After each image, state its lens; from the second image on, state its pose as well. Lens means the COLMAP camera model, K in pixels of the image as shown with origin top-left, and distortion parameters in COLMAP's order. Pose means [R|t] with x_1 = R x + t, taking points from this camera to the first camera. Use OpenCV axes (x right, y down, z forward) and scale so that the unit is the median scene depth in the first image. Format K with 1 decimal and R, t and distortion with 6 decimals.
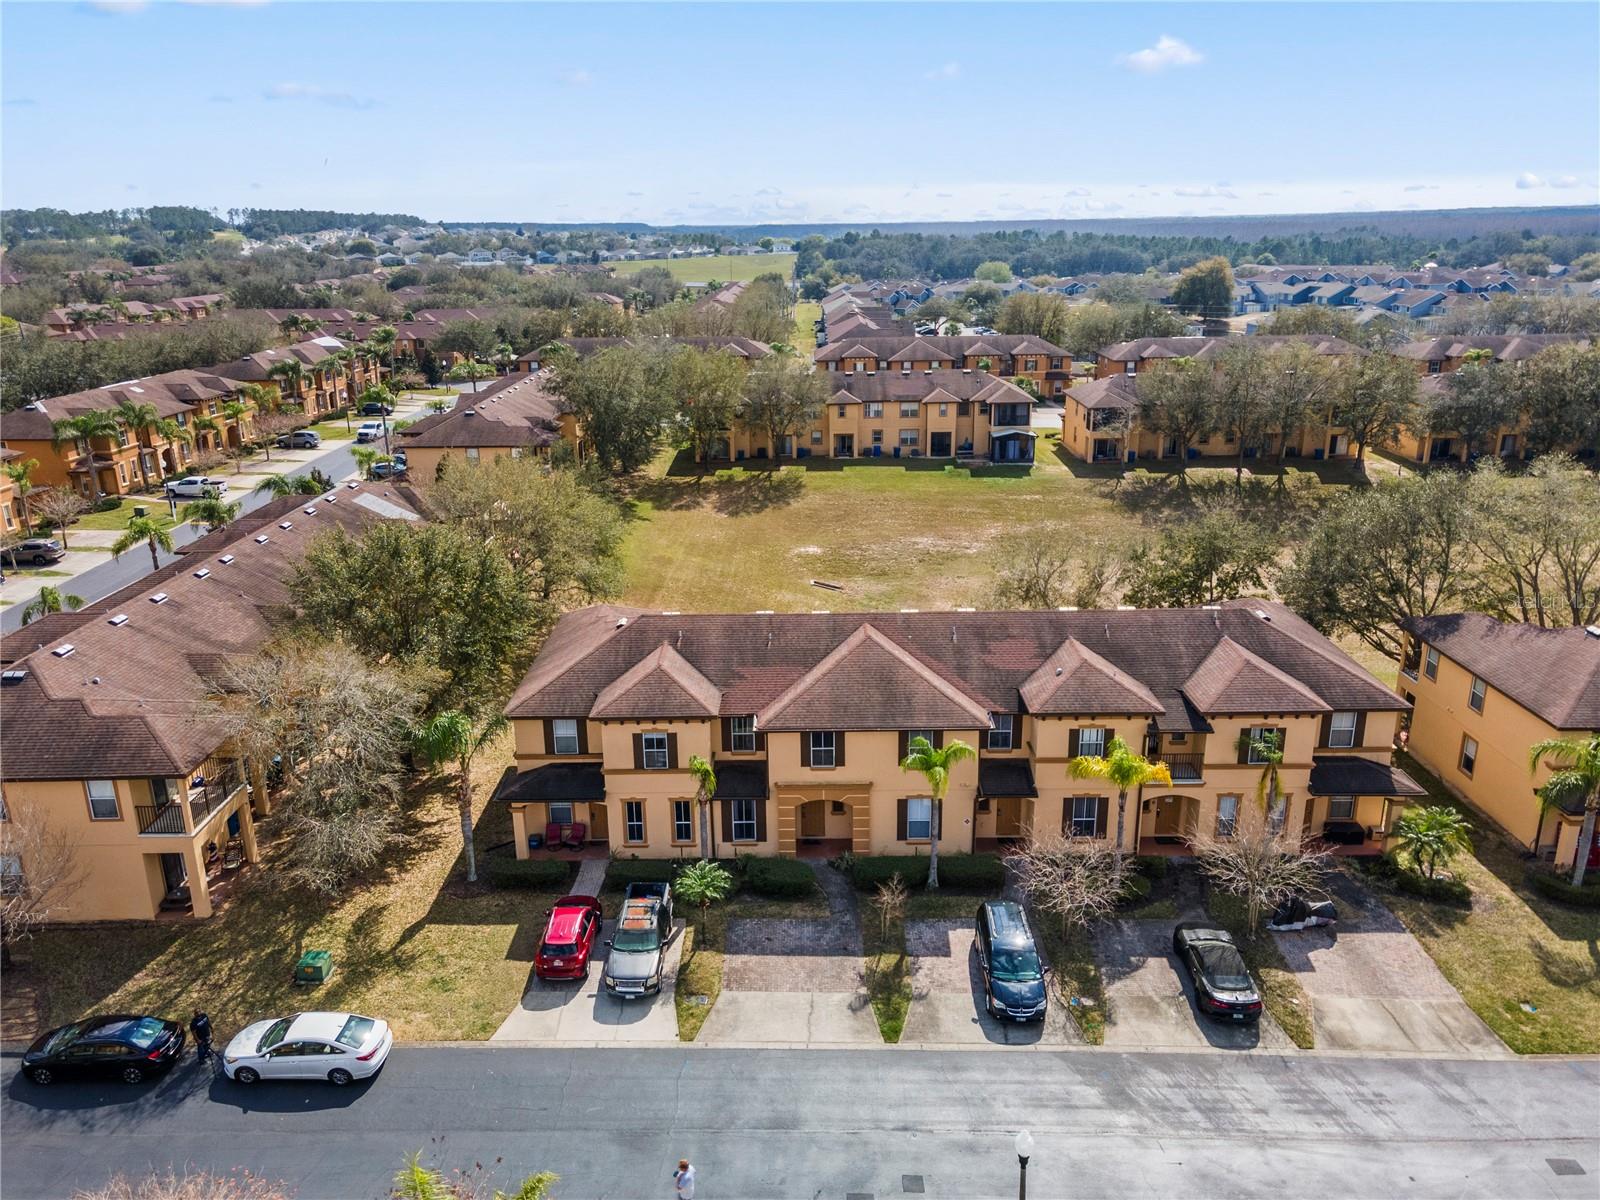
lens RADIAL K [[1178.7, 0, 800.0], [0, 1178.7, 600.0], [0, 0, 1]] dist [0.010960, 0.069418]
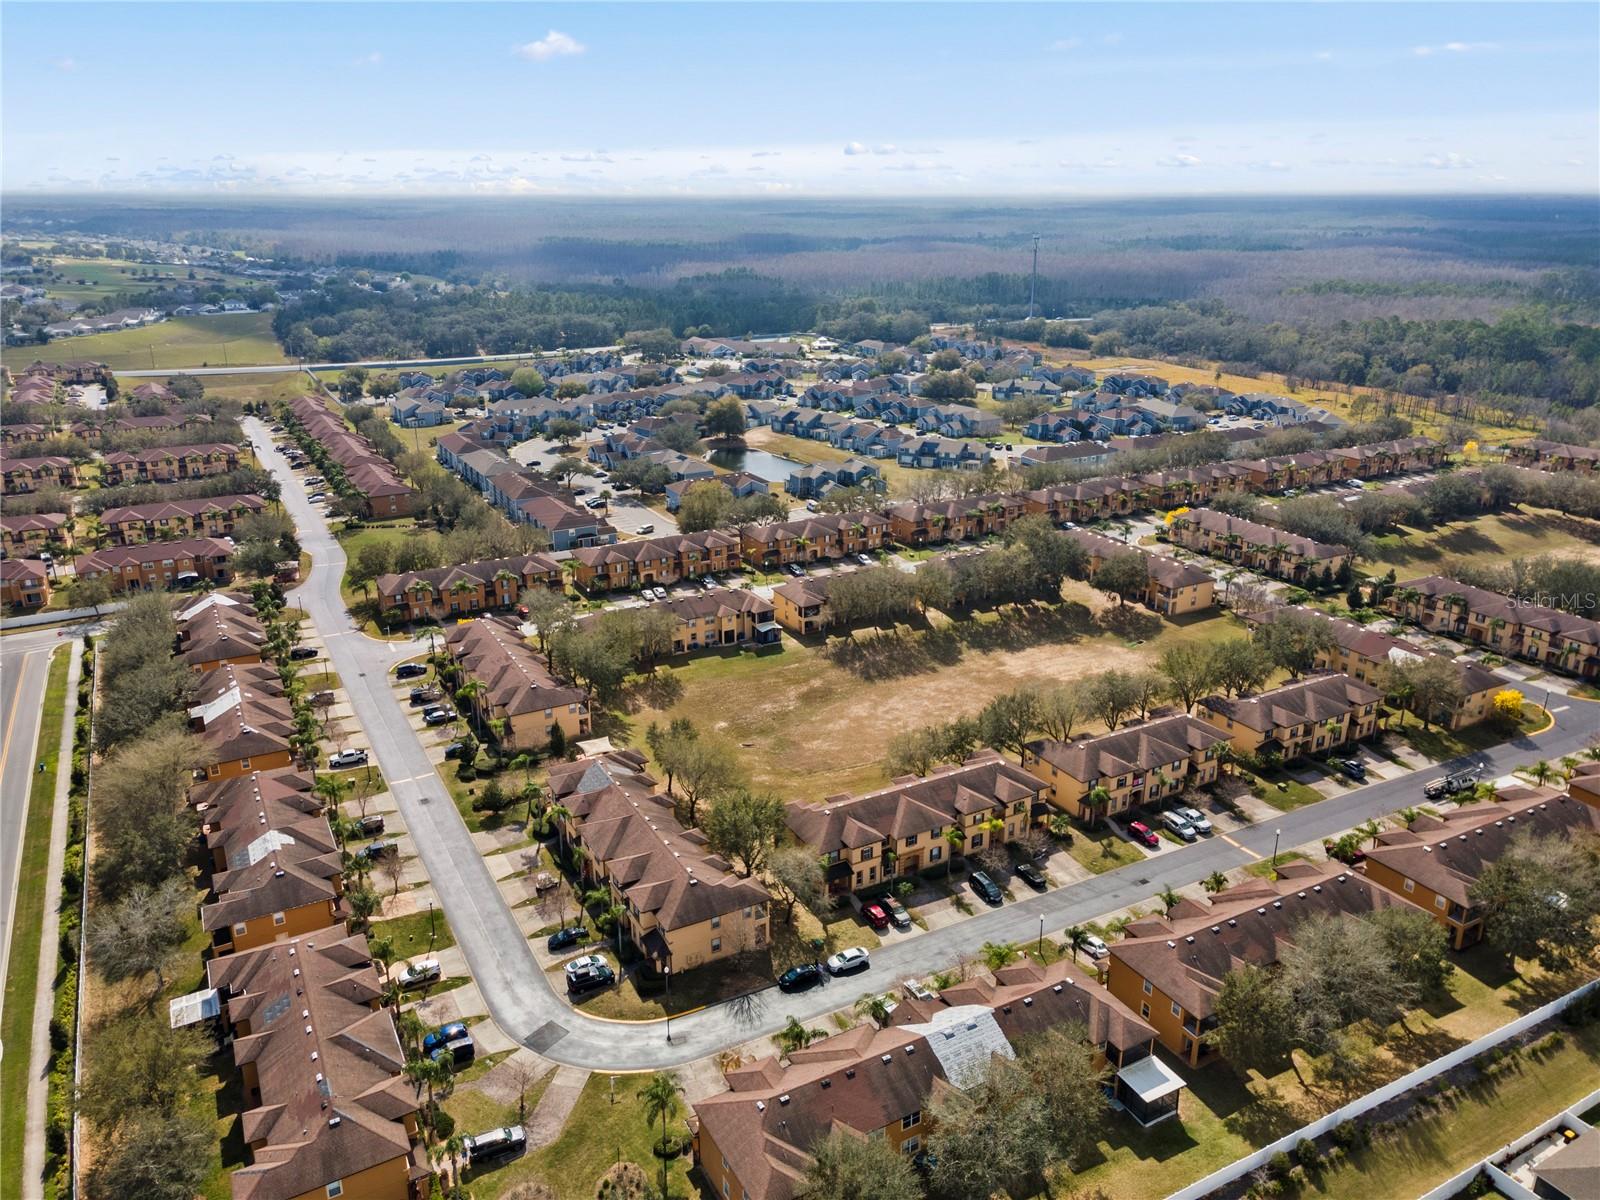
lens RADIAL K [[1178.7, 0, 800.0], [0, 1178.7, 600.0], [0, 0, 1]] dist [0.010960, 0.069418]
pose [[0.870883, -0.150444, 0.467899, -1.631811], [0.136218, 0.988588, 0.064324, -0.760155], [-0.472237, 0.007717, 0.881438, -1.672197]]
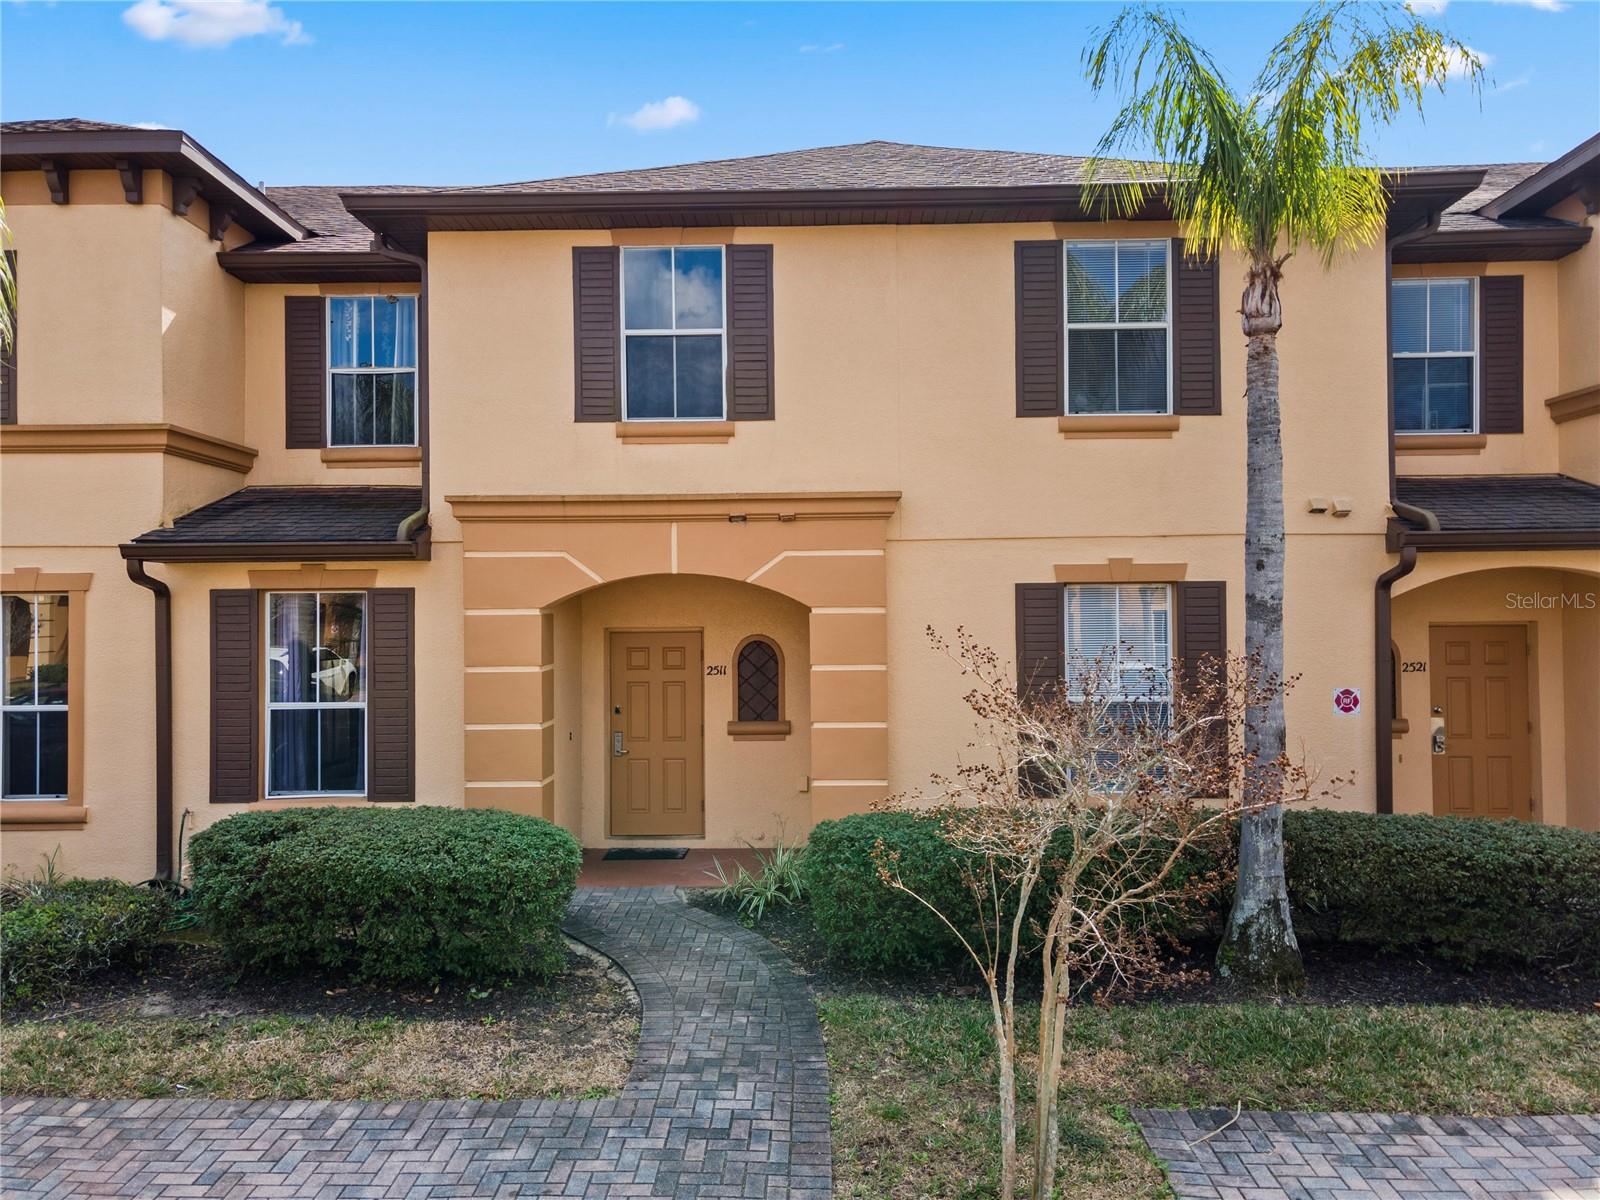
lens RADIAL K [[1178.7, 0, 800.0], [0, 1178.7, 600.0], [0, 0, 1]] dist [0.010960, 0.069418]
pose [[0.999700, -0.006329, -0.023666, 0.047805], [-0.001541, 0.947883, -0.318614, 0.242221], [0.024449, 0.318555, 0.947589, 0.796088]]
